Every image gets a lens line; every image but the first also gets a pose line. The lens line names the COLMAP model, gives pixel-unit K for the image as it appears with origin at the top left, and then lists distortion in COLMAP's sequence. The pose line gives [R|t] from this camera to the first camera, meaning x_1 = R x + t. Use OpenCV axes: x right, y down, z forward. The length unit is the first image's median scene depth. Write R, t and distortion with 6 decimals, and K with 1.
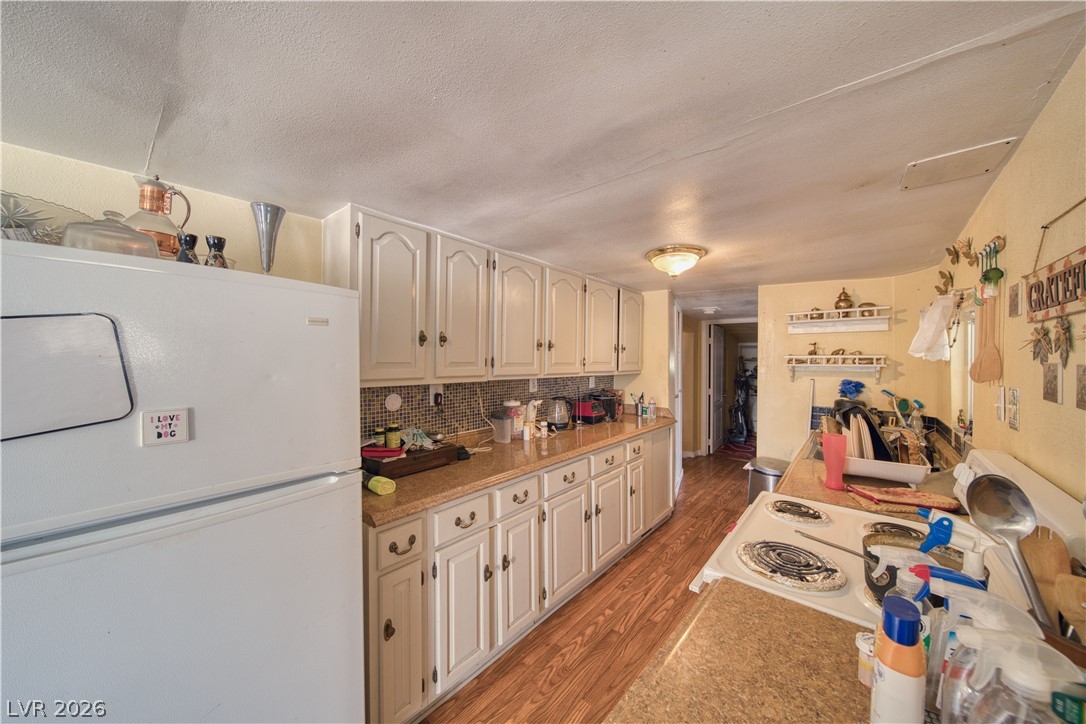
lens RADIAL K [[379.9, 0, 541.0], [0, 379.9, 360.9], [0, 0, 1]] dist [-0.000767, -0.001630]
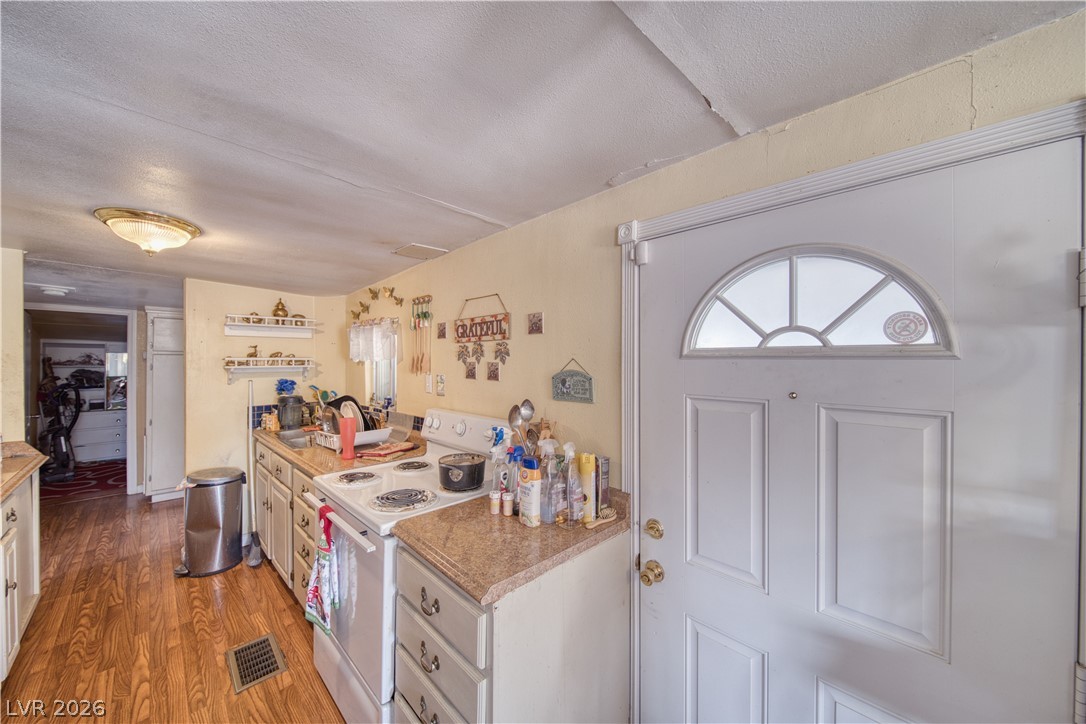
lens RADIAL K [[379.9, 0, 543.6], [0, 379.9, 361.9], [0, 0, 1]] dist [-0.000767, -0.001630]
pose [[0.063883, -0.004343, 0.997948, -0.299534], [0.009351, 0.999949, 0.003753, 0.000898], [-0.997914, 0.009092, 0.063920, 0.143185]]
